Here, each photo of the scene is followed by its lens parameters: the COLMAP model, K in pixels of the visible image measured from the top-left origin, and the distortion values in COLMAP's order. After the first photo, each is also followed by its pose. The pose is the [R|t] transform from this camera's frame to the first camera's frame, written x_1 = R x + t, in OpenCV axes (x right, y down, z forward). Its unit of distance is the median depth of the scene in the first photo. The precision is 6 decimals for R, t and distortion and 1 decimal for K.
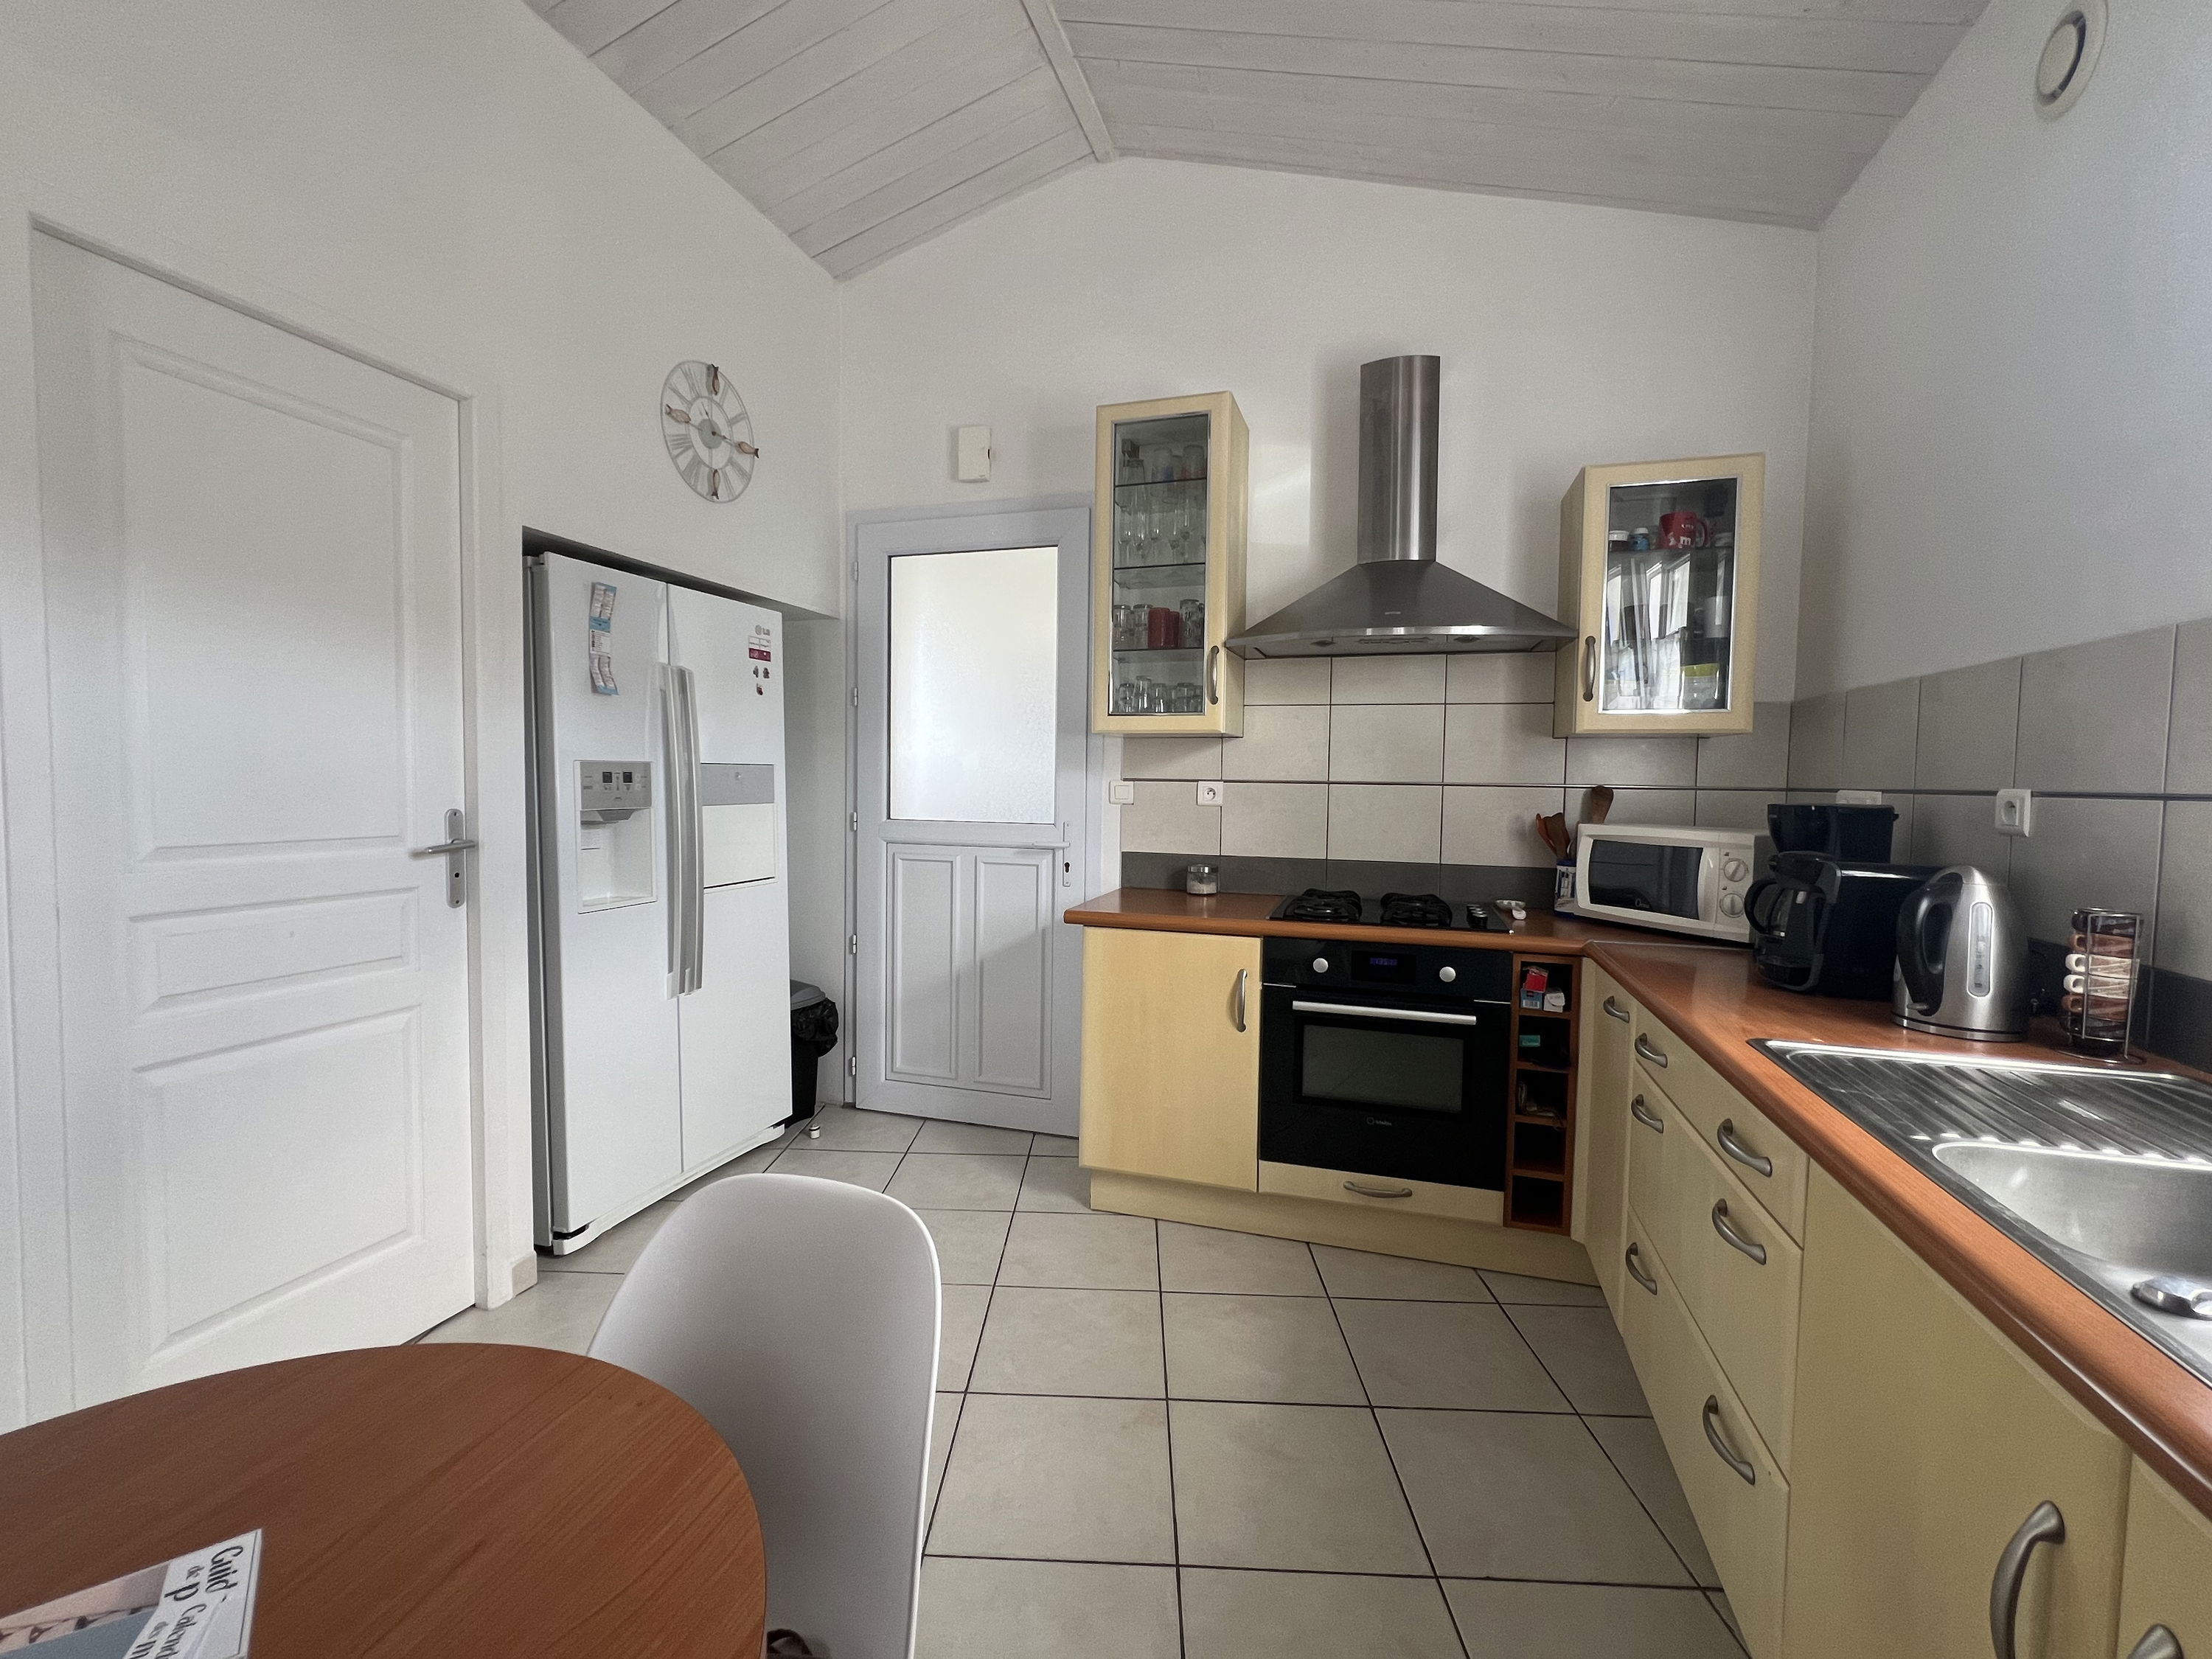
lens RADIAL K [[953.6, 0, 1094.8], [0, 953.6, 824.9], [0, 0, 1]] dist [-0.001186, 0.000066]
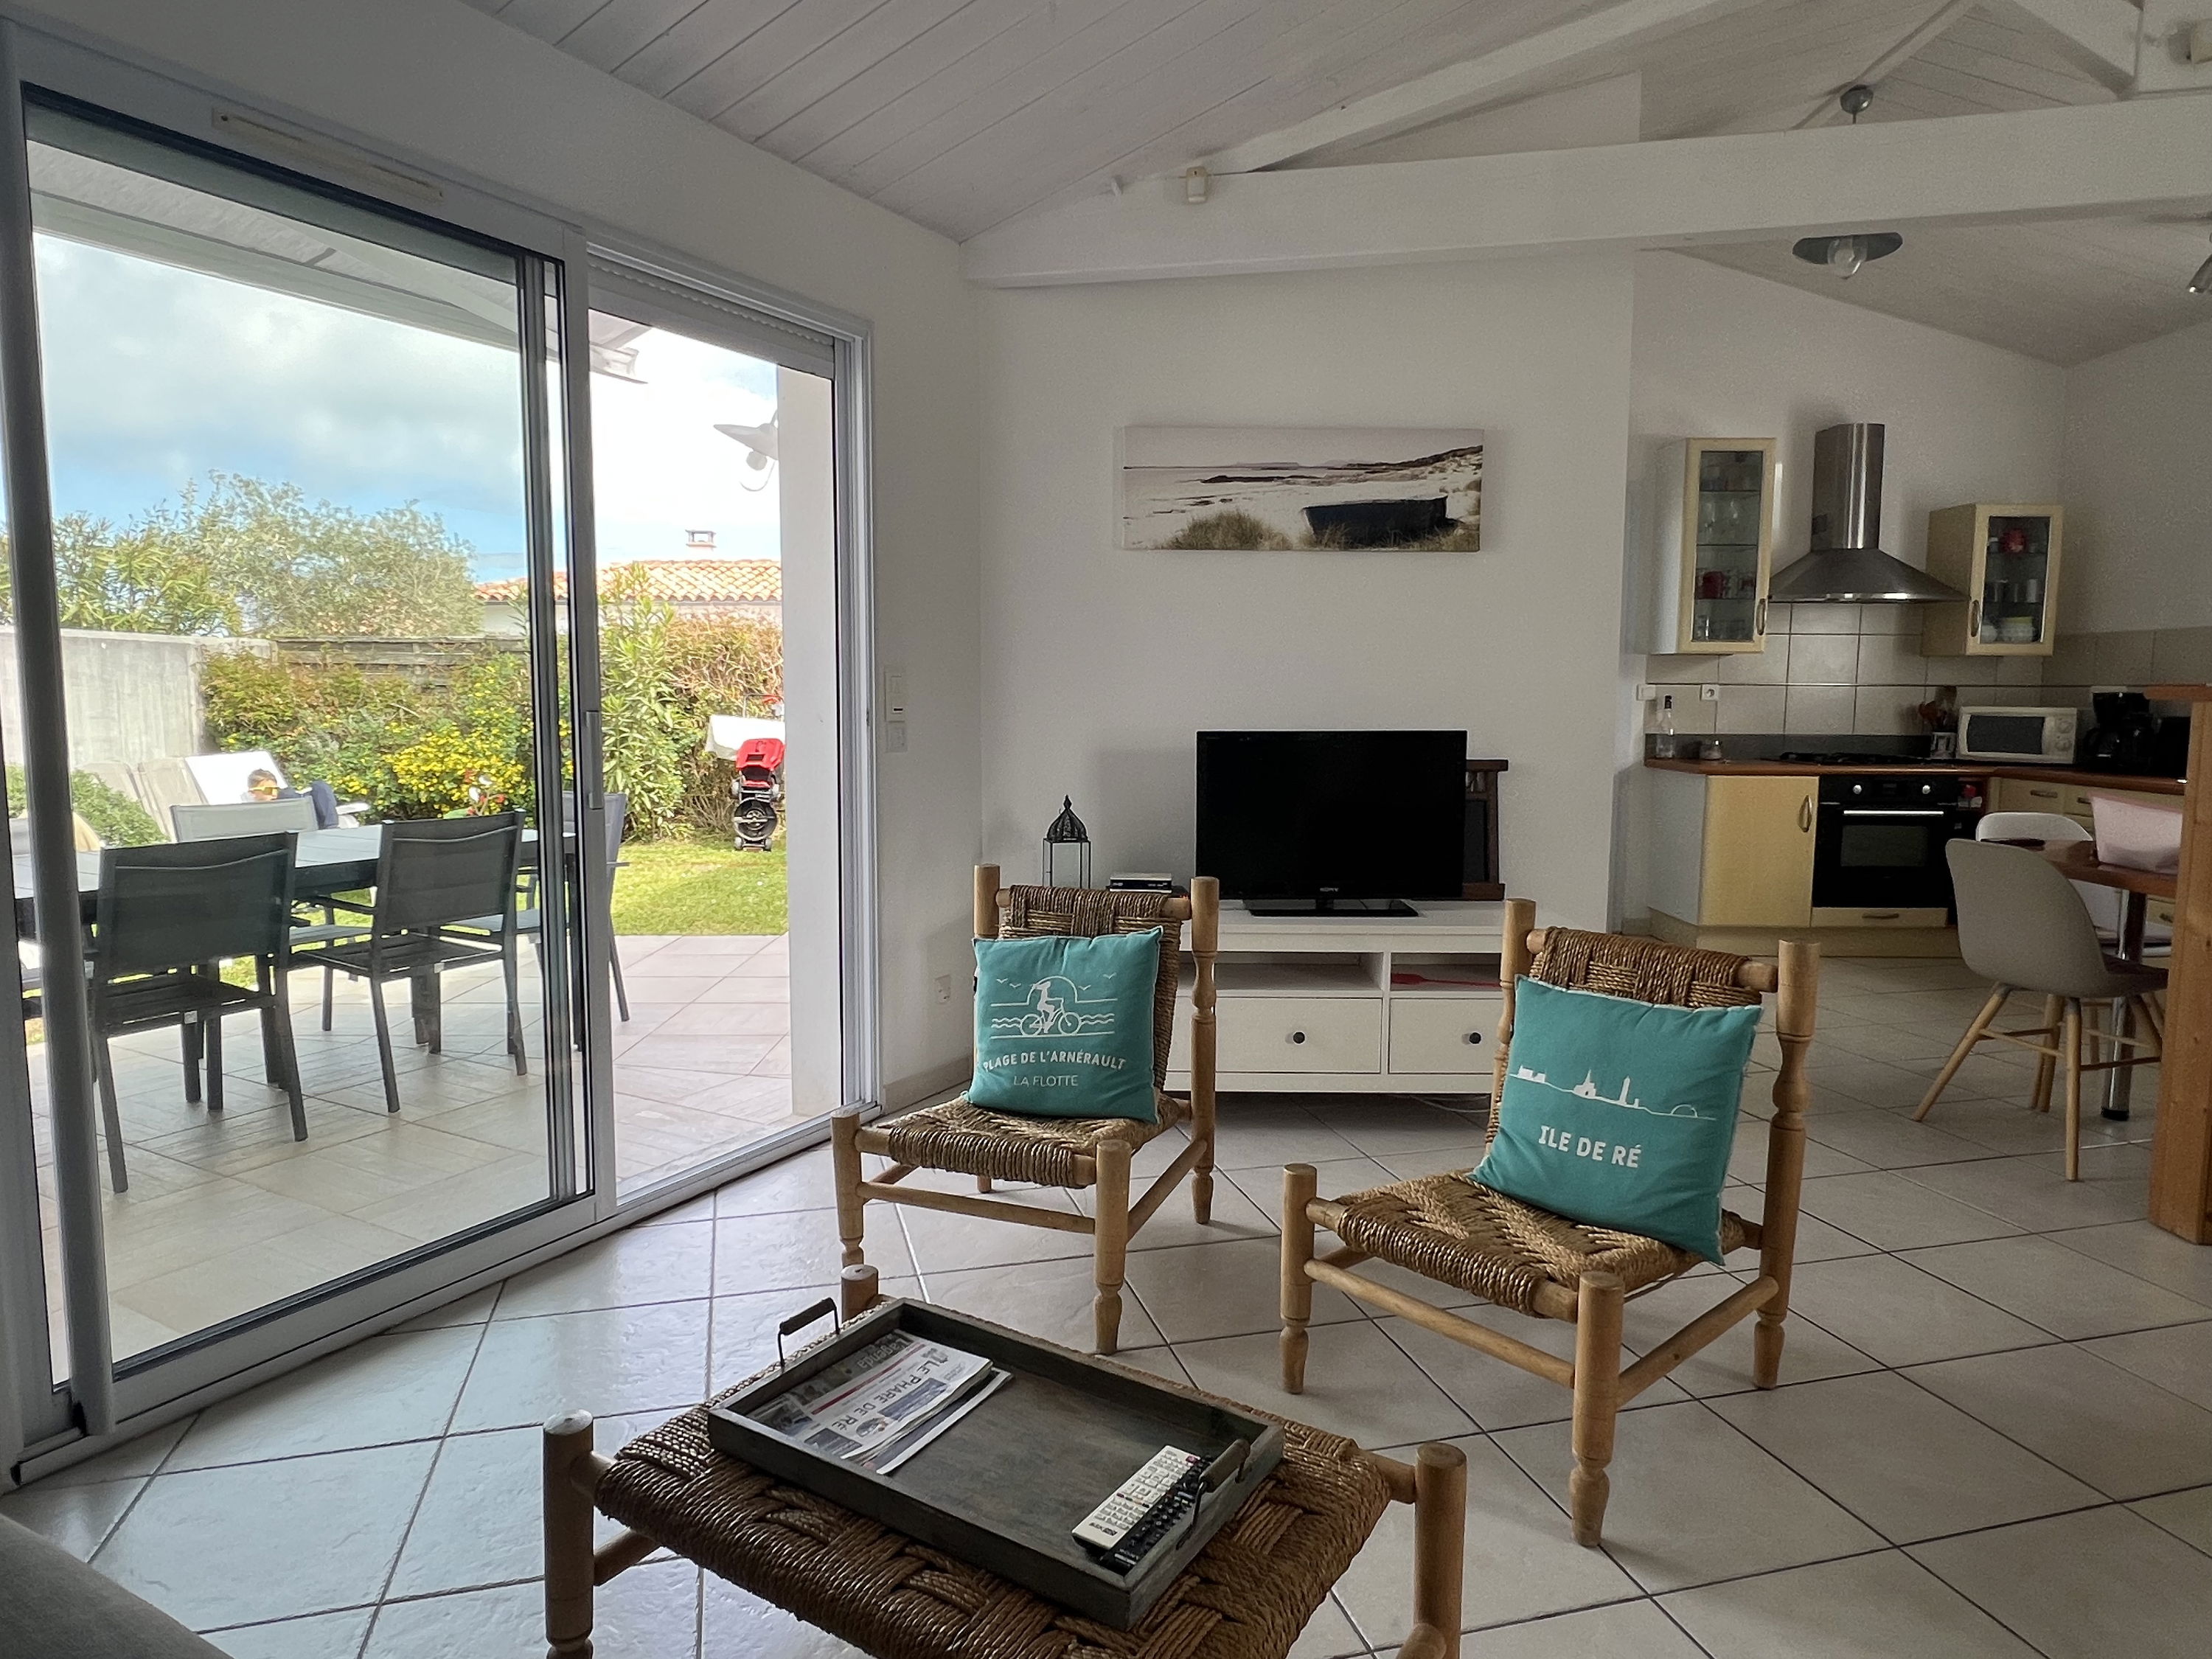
lens RADIAL K [[1334.2, 0, 1092.6], [0, 1334.2, 822.7], [0, 0, 1]] dist [-0.001866, -0.000337]
pose [[0.958055, -0.035372, 0.284393, -1.746280], [0.020475, 0.998266, 0.055187, 0.044690], [-0.285852, -0.047049, 0.957118, -0.907863]]
